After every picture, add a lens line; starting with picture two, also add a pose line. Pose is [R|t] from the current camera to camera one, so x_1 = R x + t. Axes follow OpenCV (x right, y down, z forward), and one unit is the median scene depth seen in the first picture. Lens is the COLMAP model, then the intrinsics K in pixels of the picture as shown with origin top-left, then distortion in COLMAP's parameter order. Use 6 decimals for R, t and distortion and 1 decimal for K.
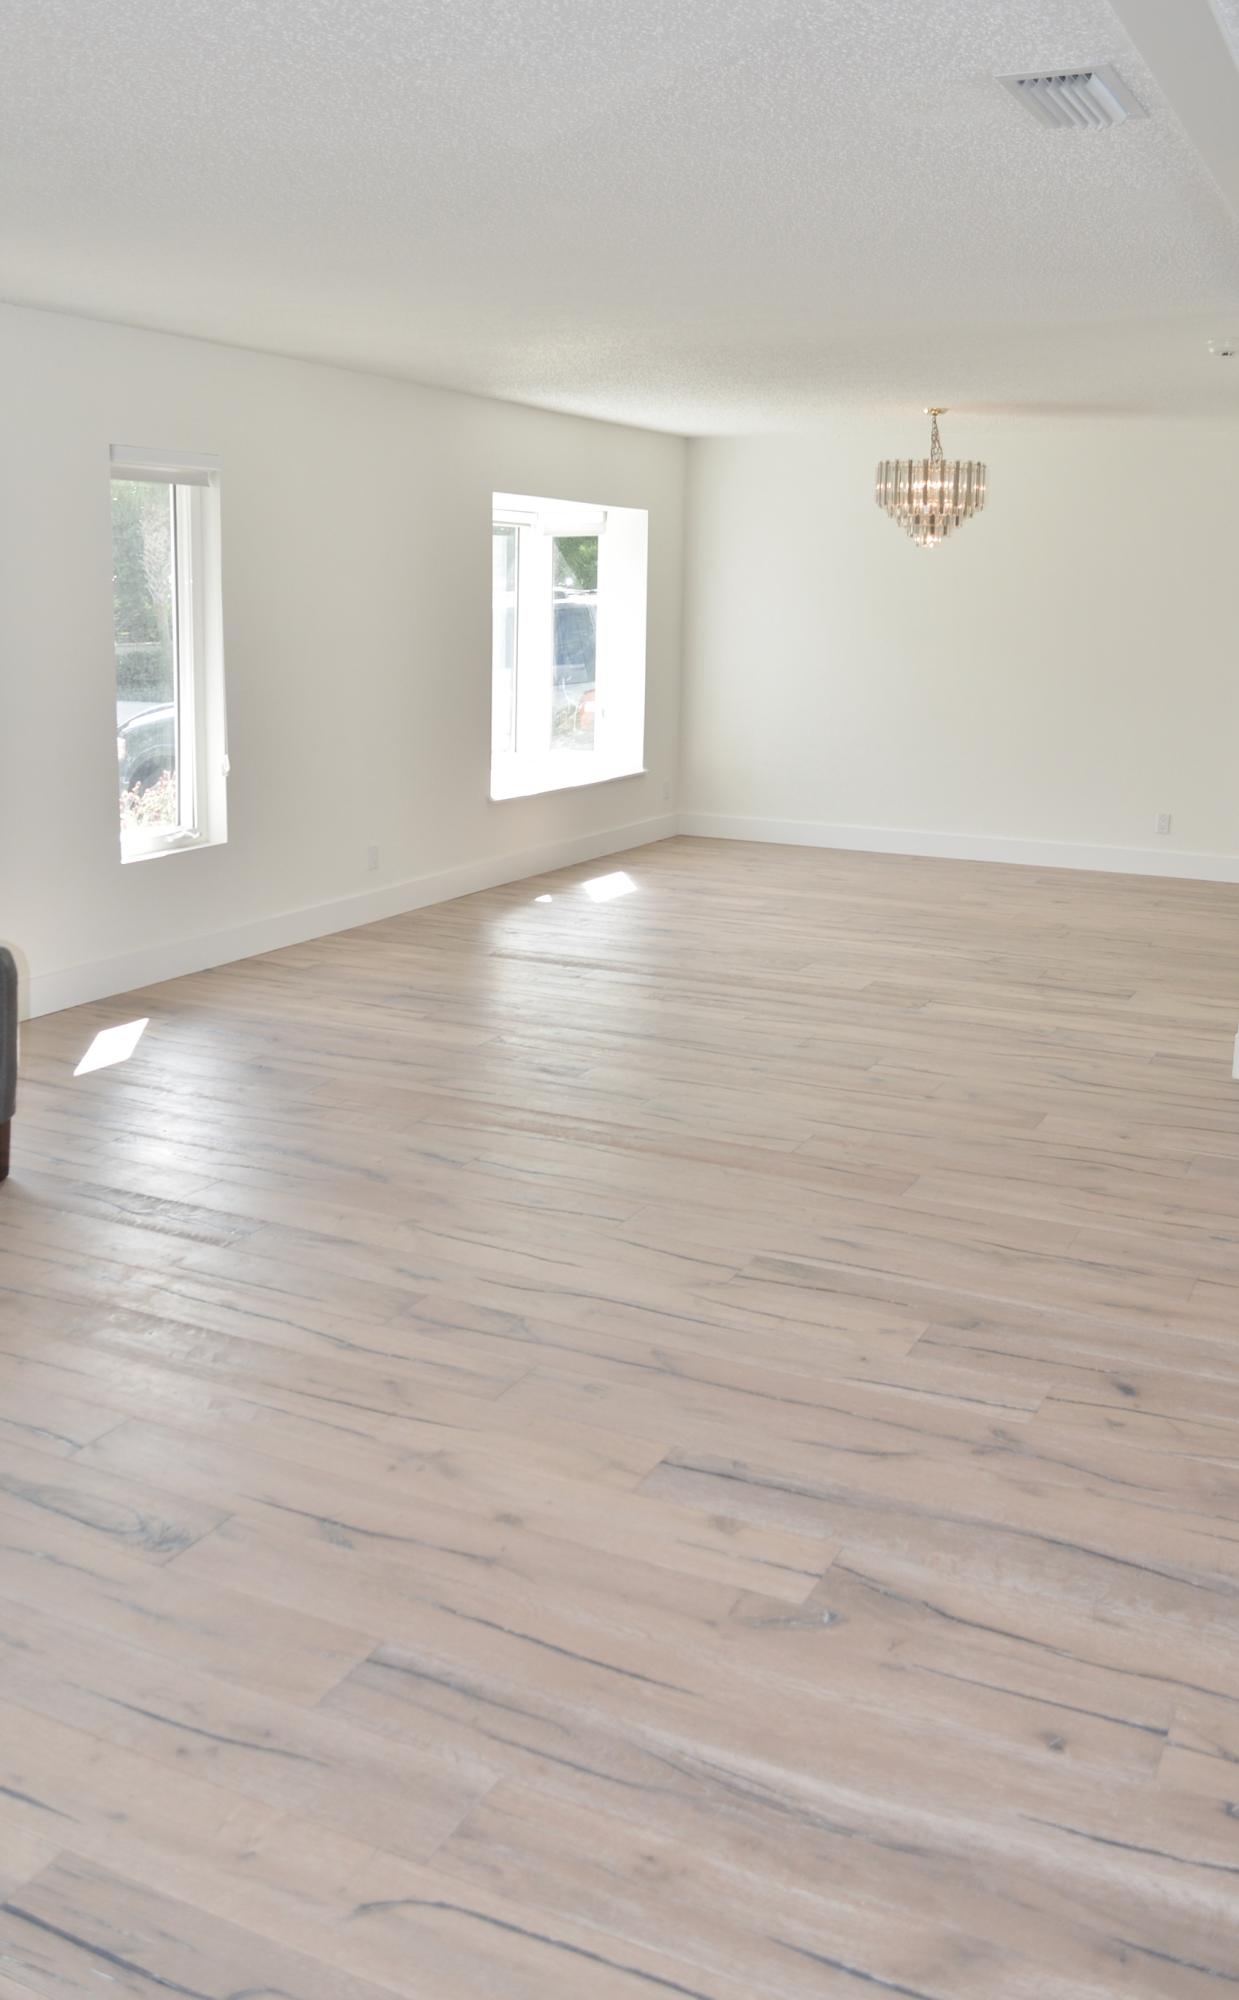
lens RADIAL K [[1762.2, 0, 623.8], [0, 1762.2, 934.1], [0, 0, 1]] dist [-0.097513, -0.000056]
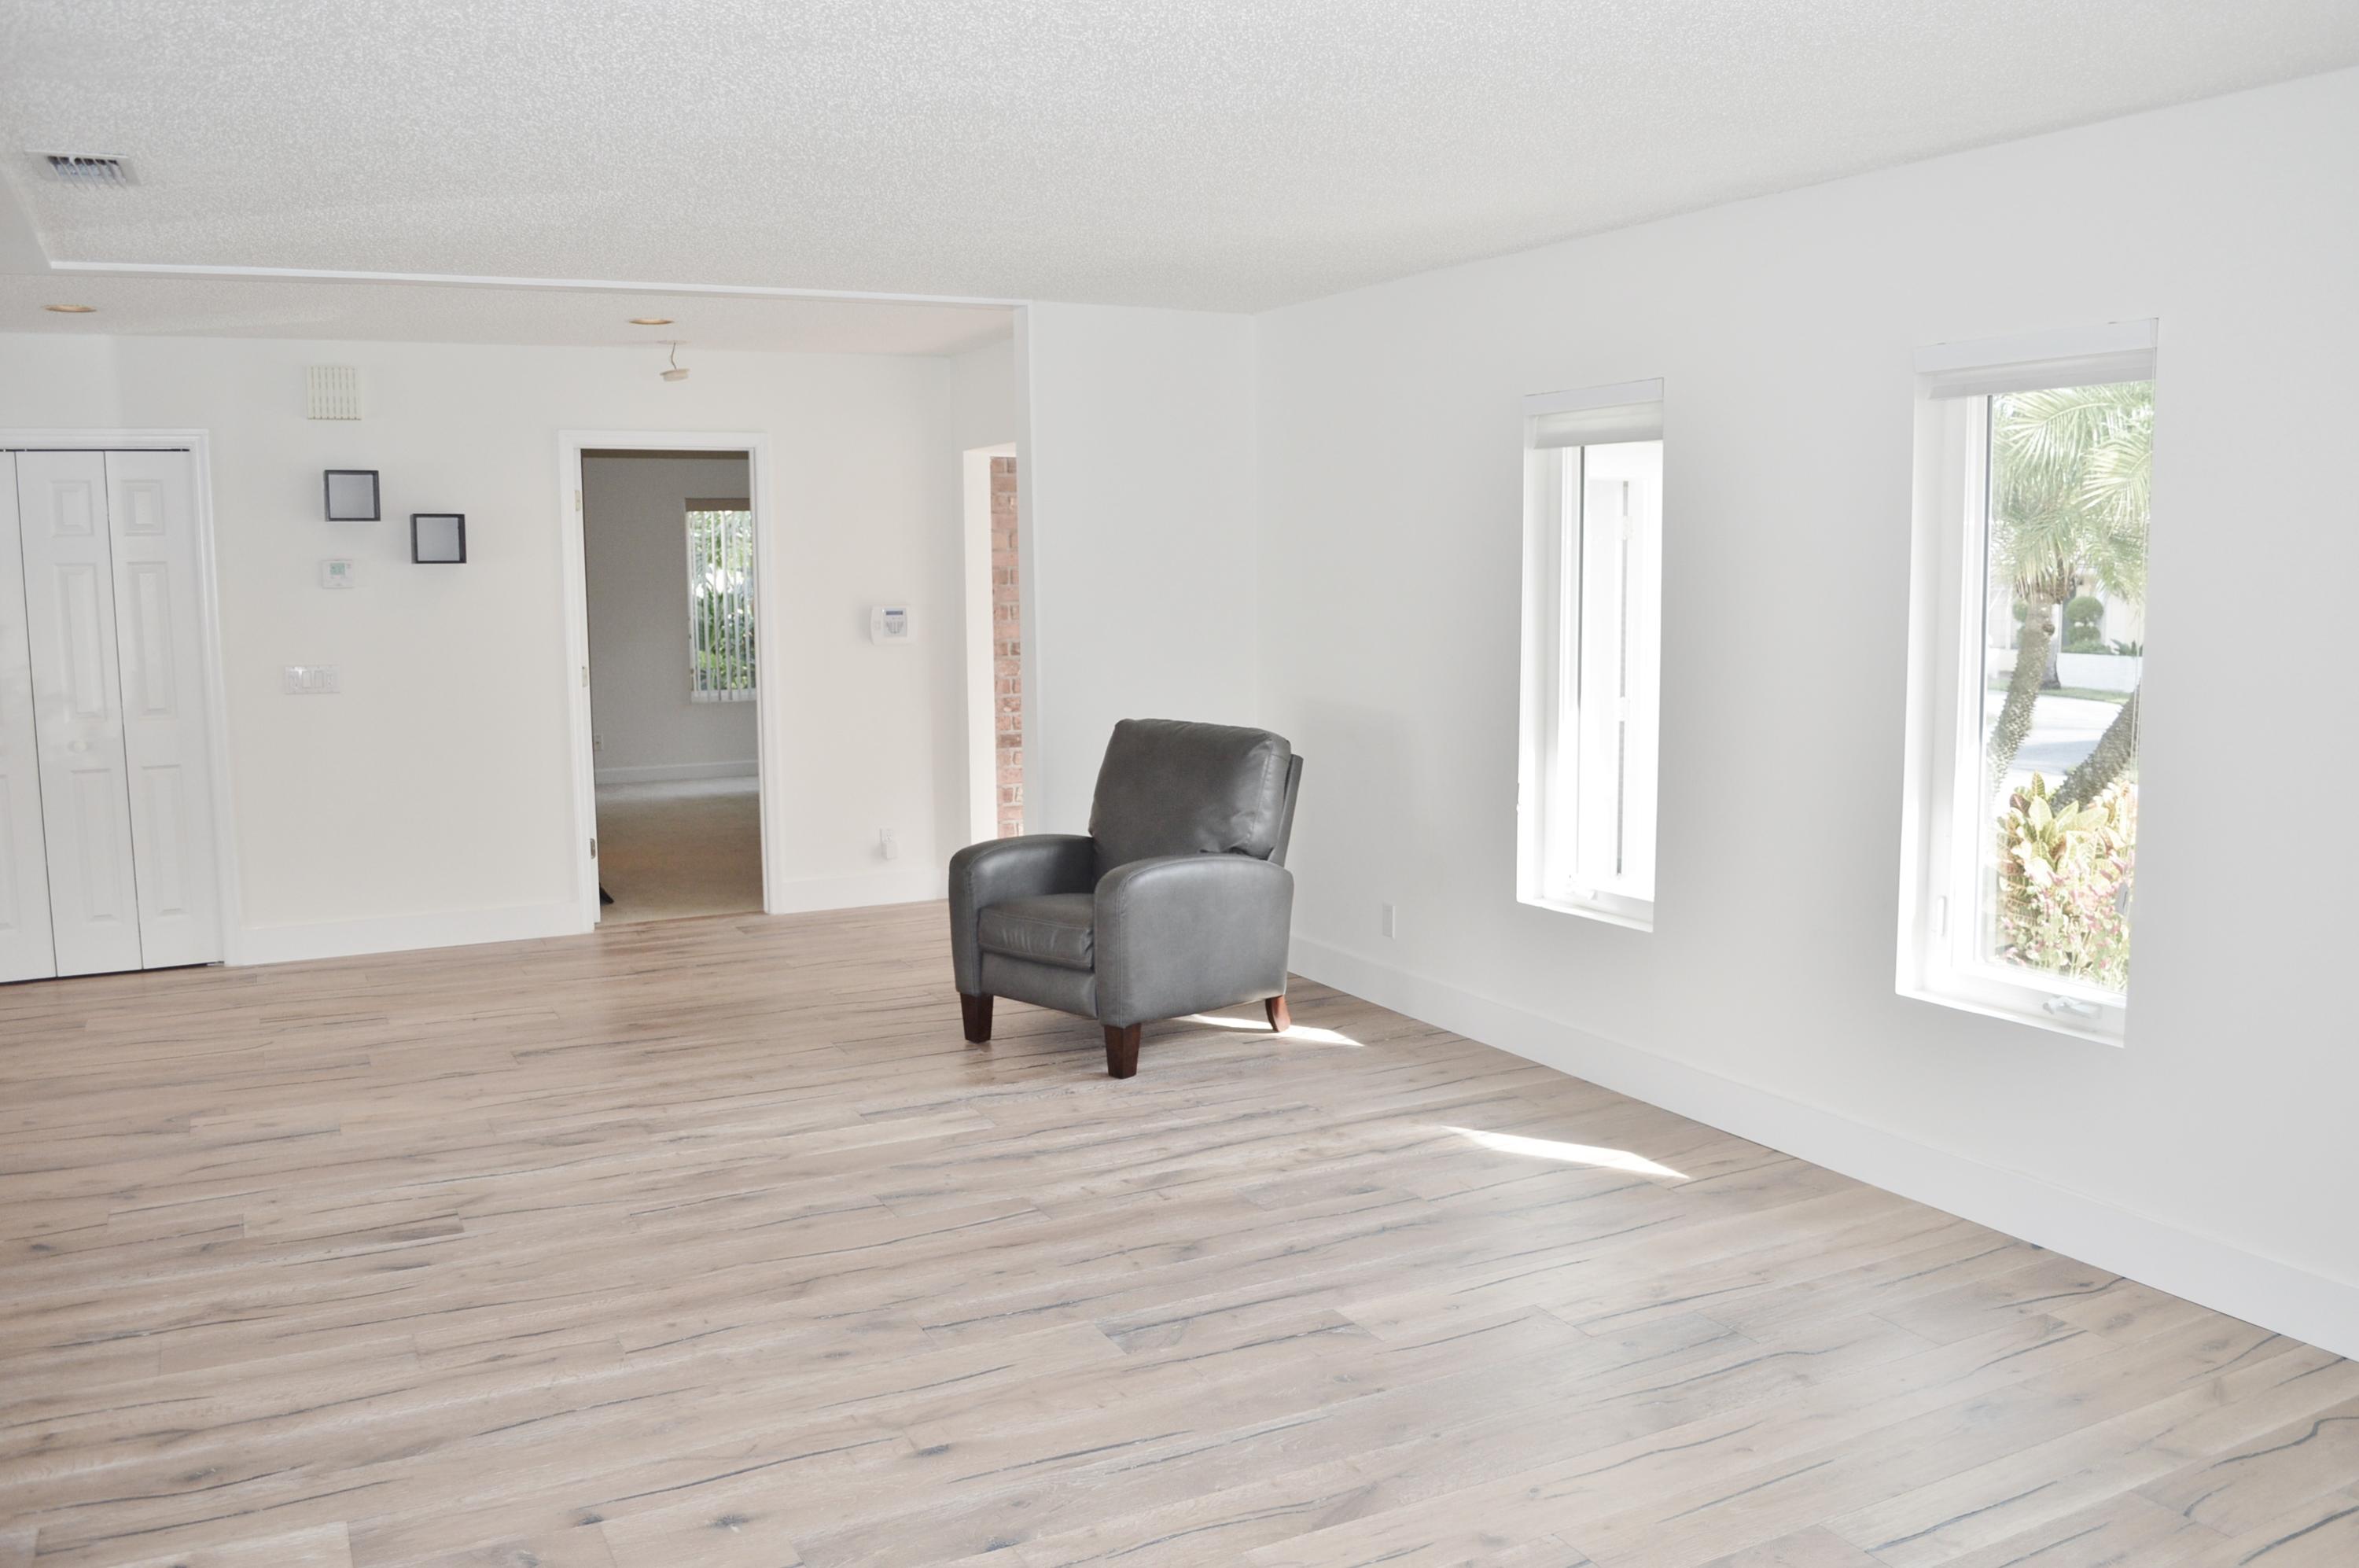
lens RADIAL K [[1891.5, 0, 1188.2], [0, 1891.5, 770.1], [0, 0, 1]] dist [-0.085287, 0.017258]
pose [[-0.596675, 0.076089, -0.798868, 0.332729], [-0.155212, 0.965755, 0.207912, -0.179799], [0.787330, 0.248049, -0.564432, 0.942531]]
